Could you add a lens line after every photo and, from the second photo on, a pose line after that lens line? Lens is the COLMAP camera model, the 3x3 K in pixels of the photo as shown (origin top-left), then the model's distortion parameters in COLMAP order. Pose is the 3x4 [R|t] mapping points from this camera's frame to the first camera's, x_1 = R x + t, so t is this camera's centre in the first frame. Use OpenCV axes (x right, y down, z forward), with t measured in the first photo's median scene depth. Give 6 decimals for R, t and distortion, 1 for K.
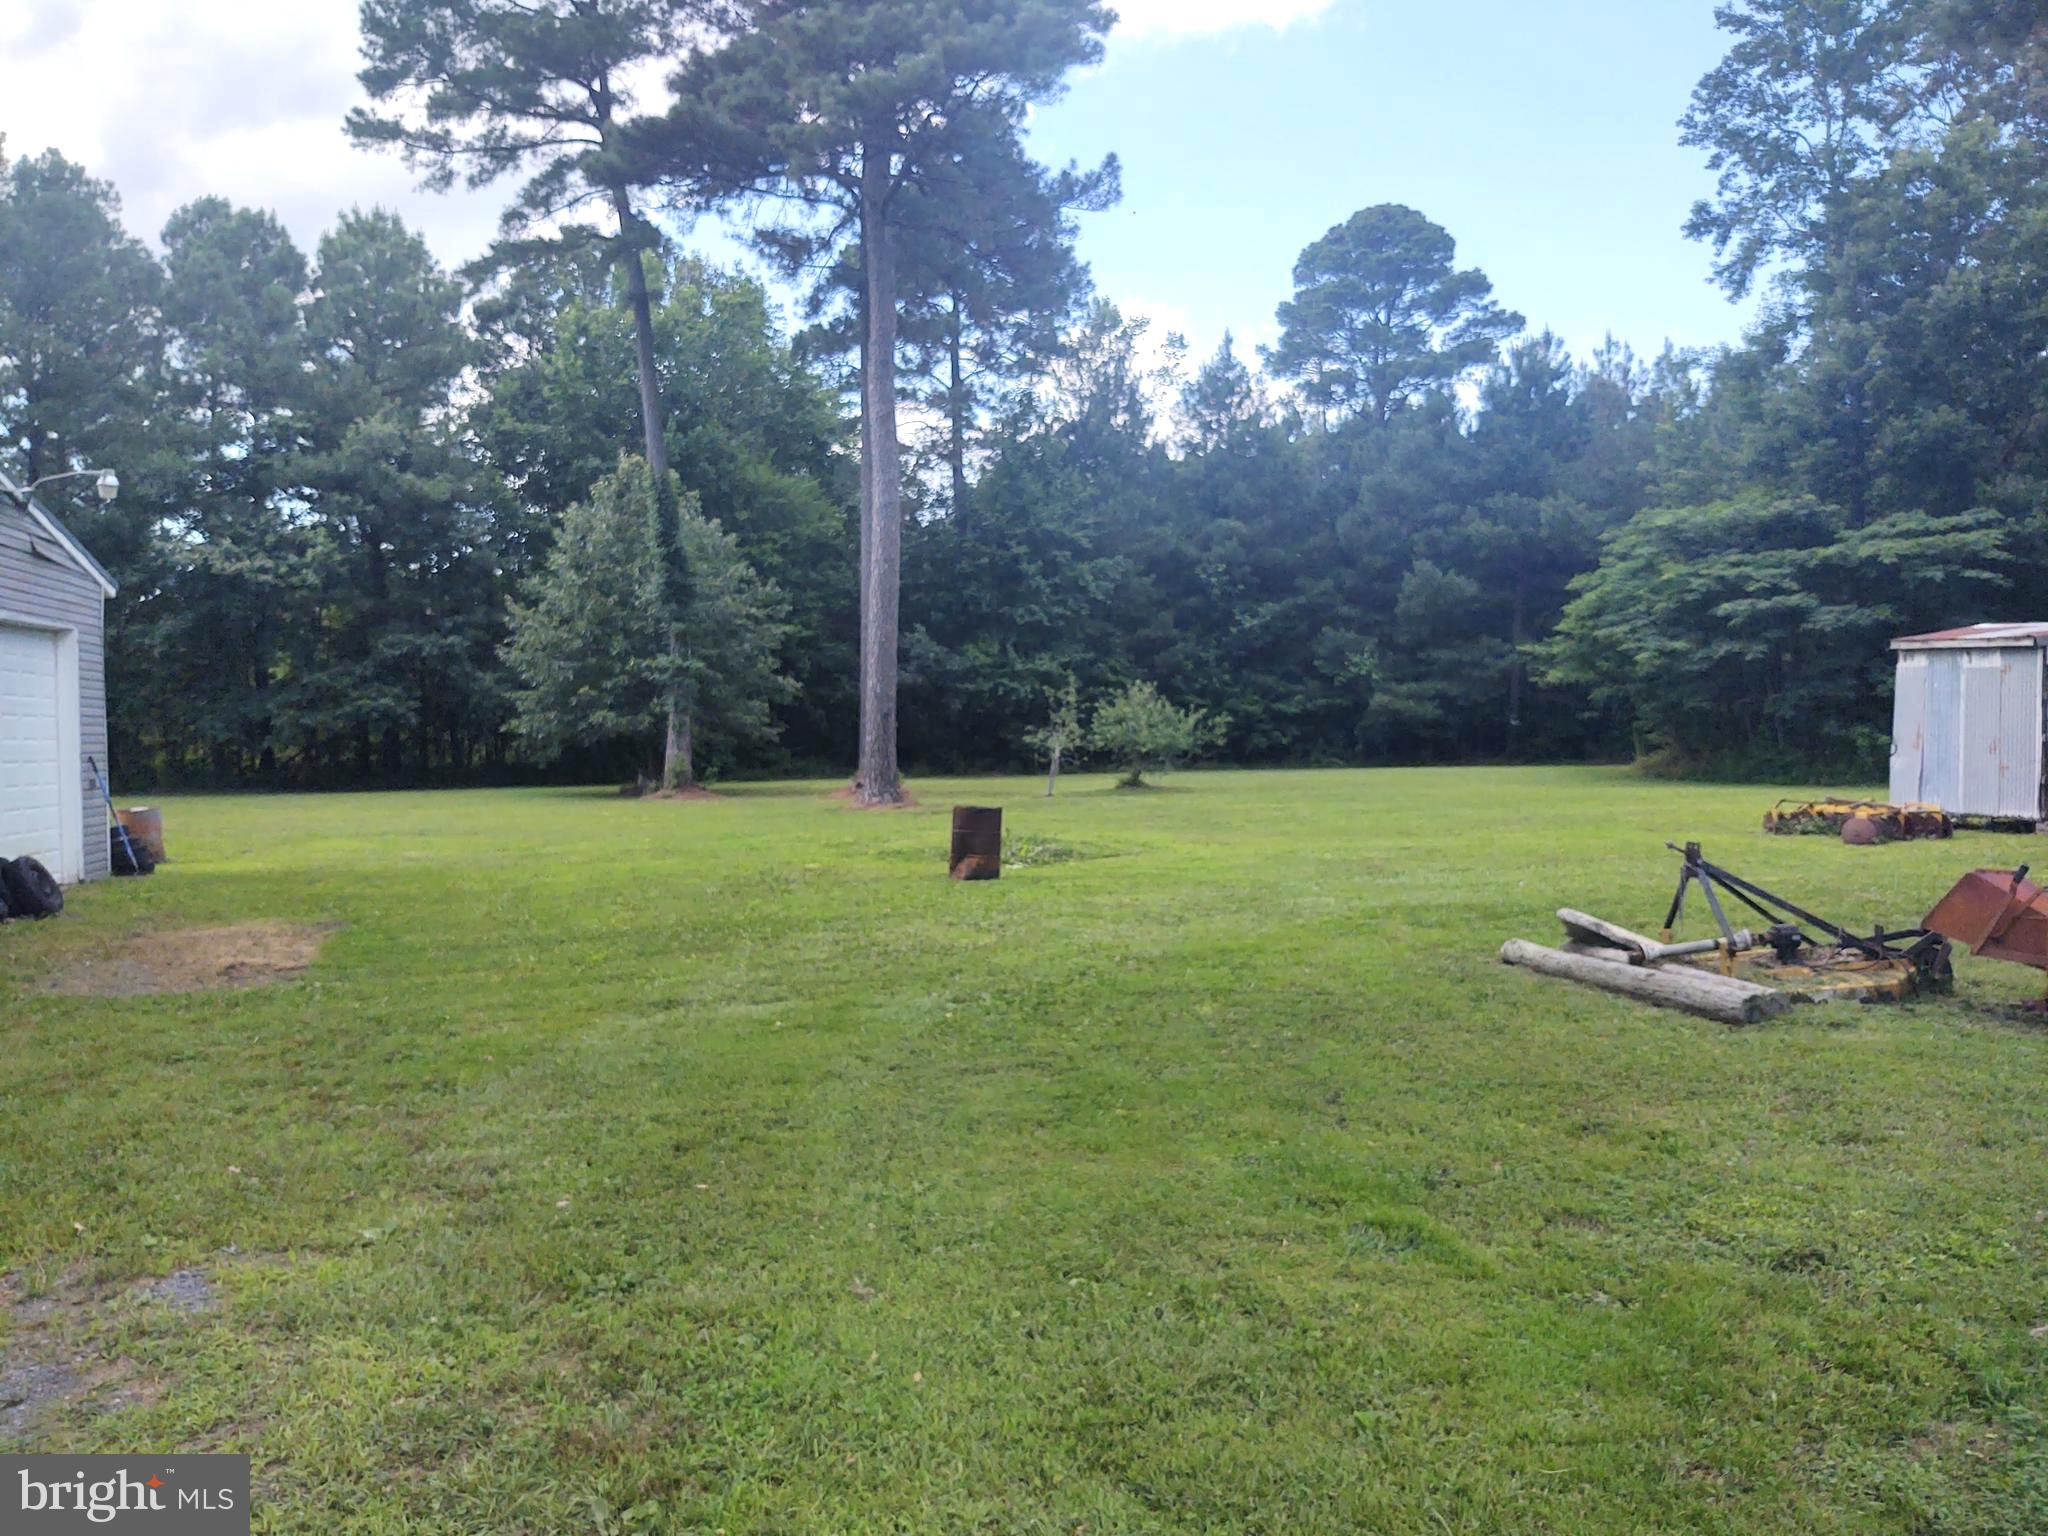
lens RADIAL K [[1610.9, 0, 1024.4], [0, 1610.9, 752.5], [0, 0, 1]] dist [-0.005223, 0.006281]
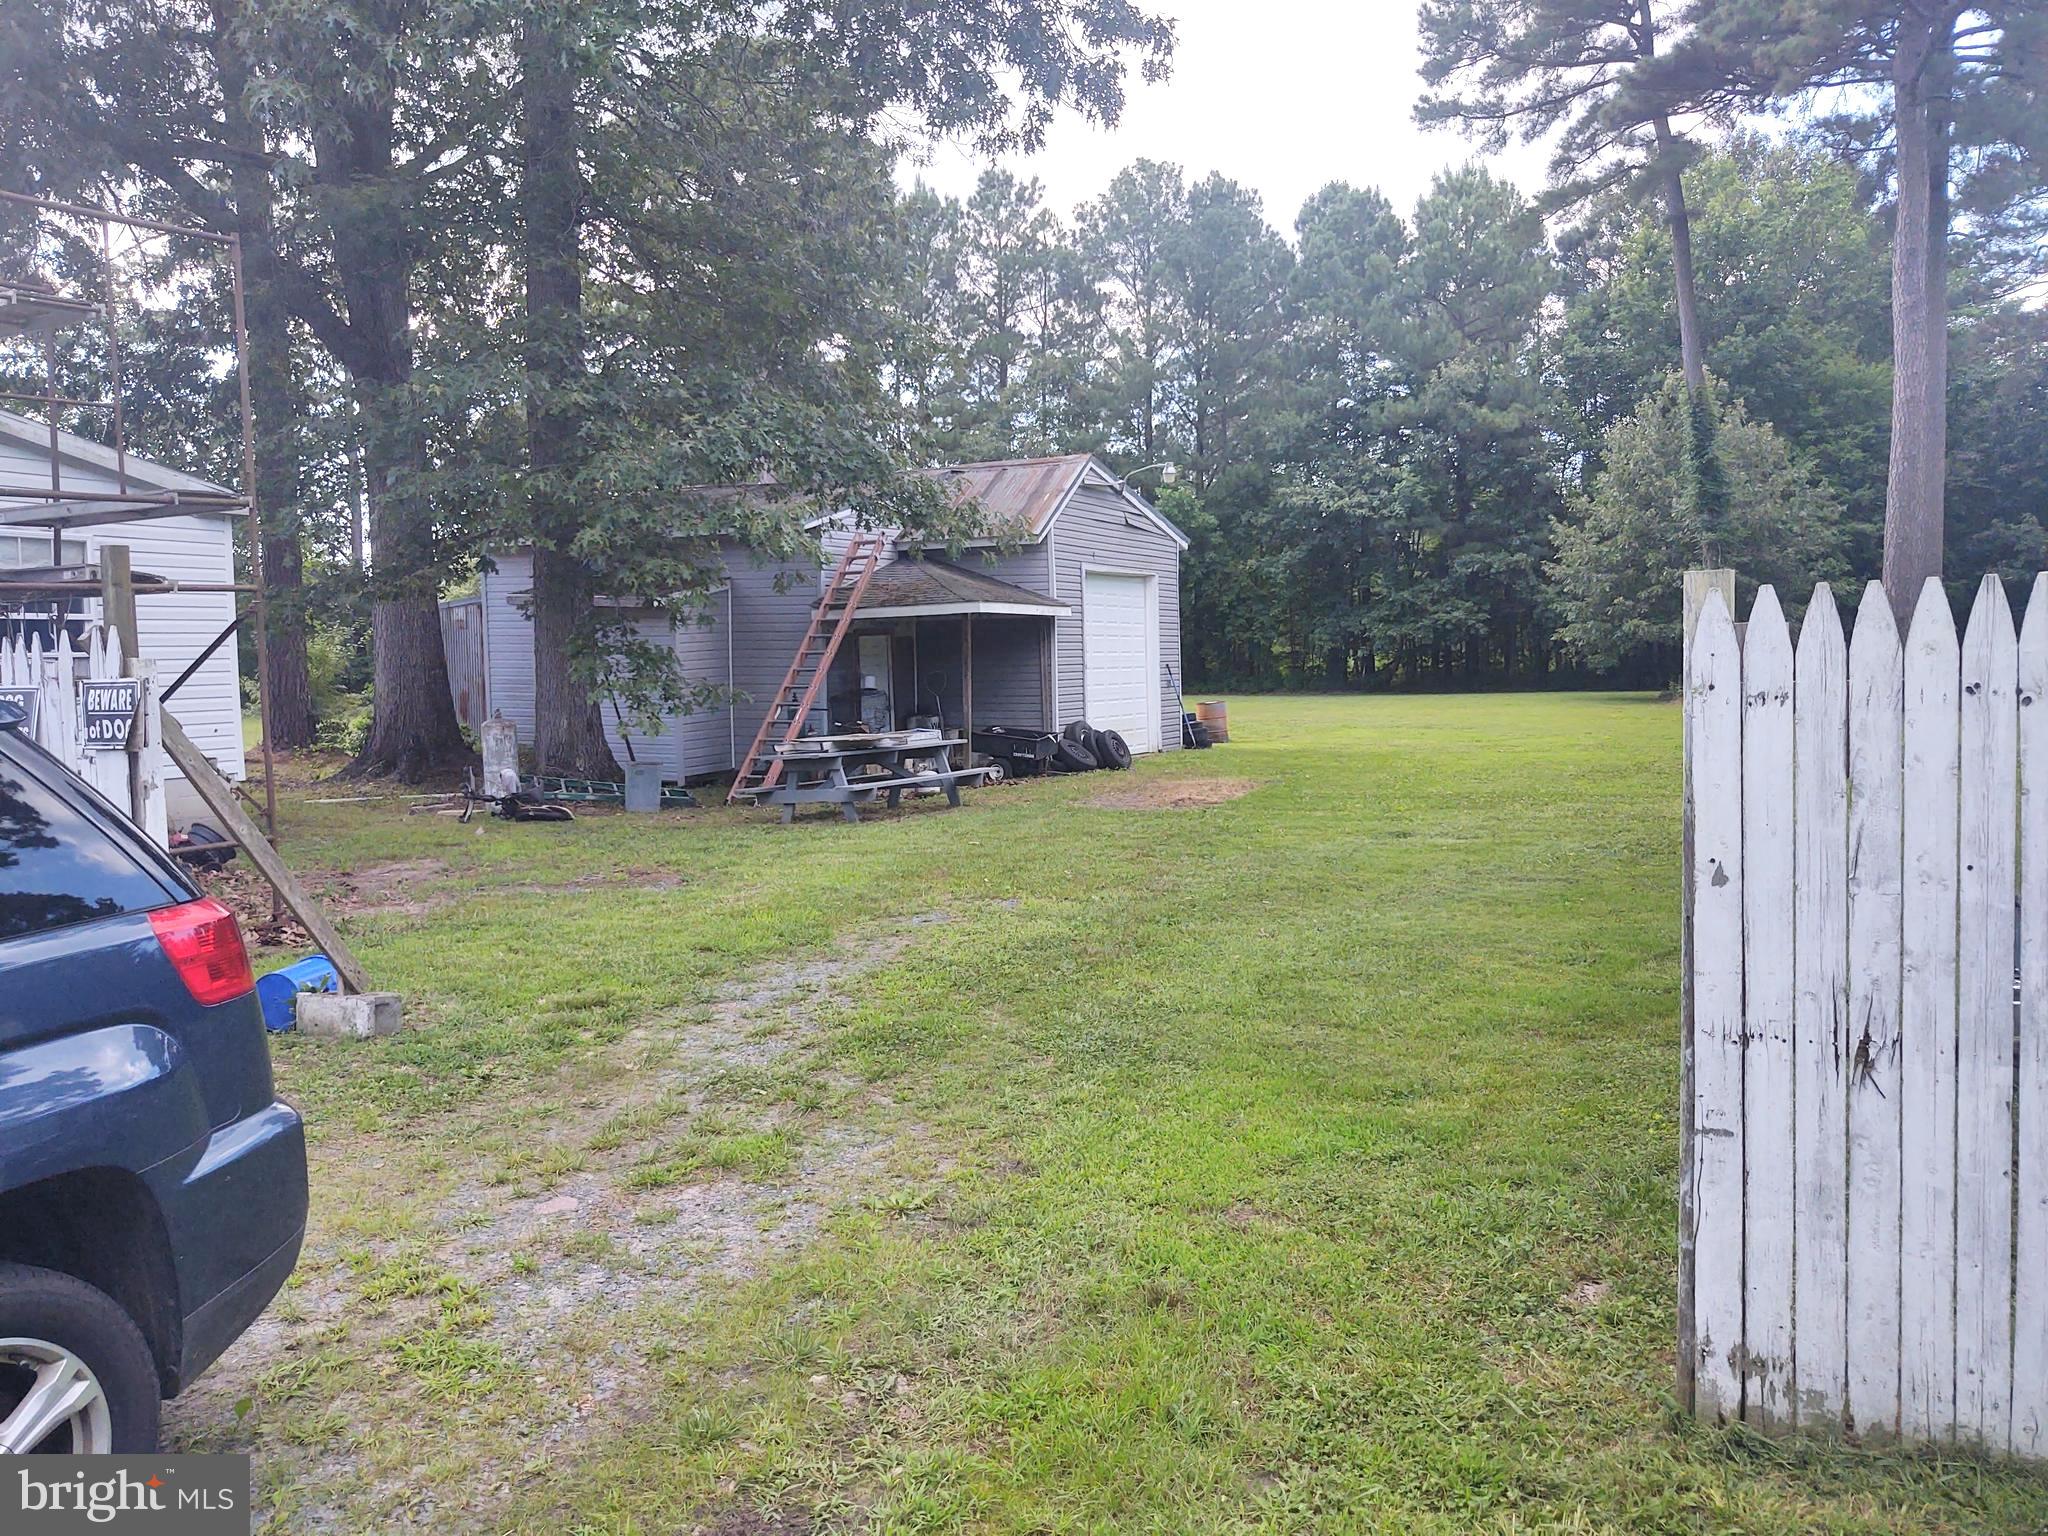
lens RADIAL K [[1610.9, 0, 1025.5], [0, 1610.9, 767.0], [0, 0, 1]] dist [-0.005223, 0.006281]
pose [[0.770927, 0.035902, -0.635911, 0.100118], [0.006711, 0.997897, 0.064474, 0.000295], [0.636888, -0.053972, 0.769065, -0.077348]]
